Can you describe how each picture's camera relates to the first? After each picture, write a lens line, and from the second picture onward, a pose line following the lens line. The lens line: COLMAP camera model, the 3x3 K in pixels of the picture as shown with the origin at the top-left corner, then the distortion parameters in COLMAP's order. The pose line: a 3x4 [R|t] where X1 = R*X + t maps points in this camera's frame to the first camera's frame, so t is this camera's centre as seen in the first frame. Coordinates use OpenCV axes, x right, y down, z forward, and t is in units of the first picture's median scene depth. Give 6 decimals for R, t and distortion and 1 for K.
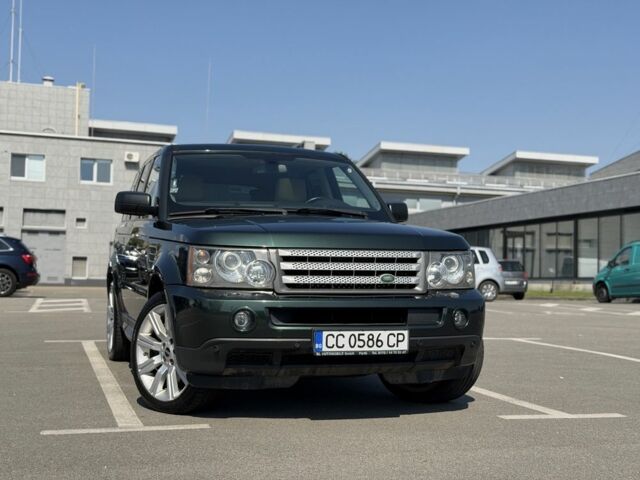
lens RADIAL K [[905.3, 0, 331.6], [0, 905.3, 245.2], [0, 0, 1]] dist [0.114485, 0.000000]
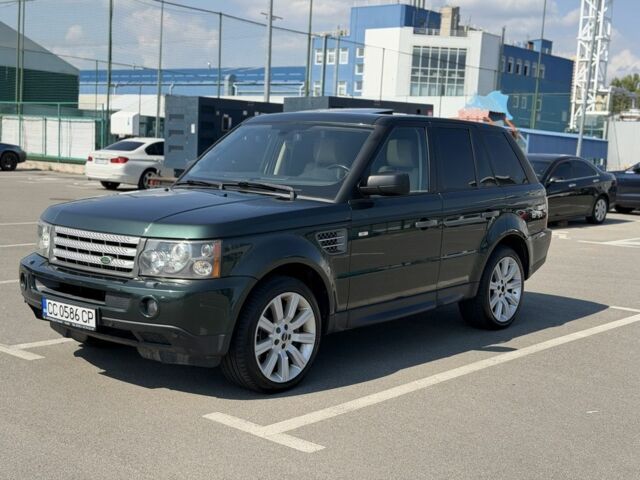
lens RADIAL K [[905.3, 0, 313.5], [0, 905.3, 239.2], [0, 0, 1]] dist [0.114485, 0.000000]
pose [[0.514753, 0.093792, -0.852193, 1.127340], [-0.007036, 0.994427, 0.105196, -0.105952], [0.857310, -0.048153, 0.512544, 0.658928]]
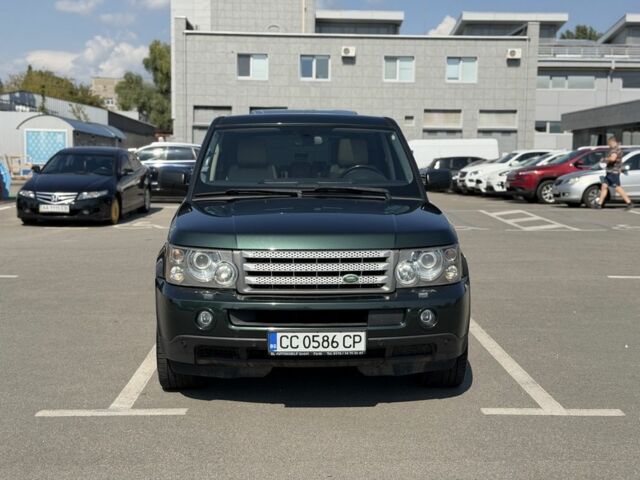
lens RADIAL K [[905.3, 0, 320.9], [0, 905.3, 246.6], [0, 0, 1]] dist [0.114485, 0.000000]
pose [[0.961450, 0.019647, -0.274277, 0.309845], [0.016721, 0.991421, 0.129633, -0.132345], [0.274471, -0.129222, 0.952873, 0.027433]]
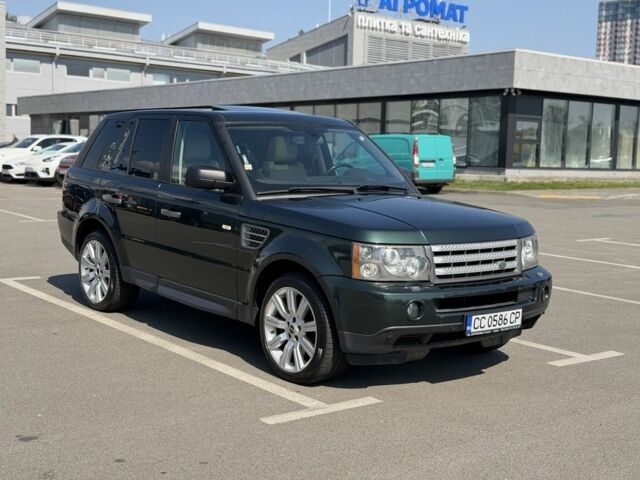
lens RADIAL K [[905.3, 0, 319.5], [0, 905.3, 241.1], [0, 0, 1]] dist [0.114485, 0.000000]
pose [[0.935238, -0.024827, 0.353148, -0.588868], [-0.026104, 0.989986, 0.138729, -0.155294], [-0.353056, -0.138963, 0.925225, -0.018861]]
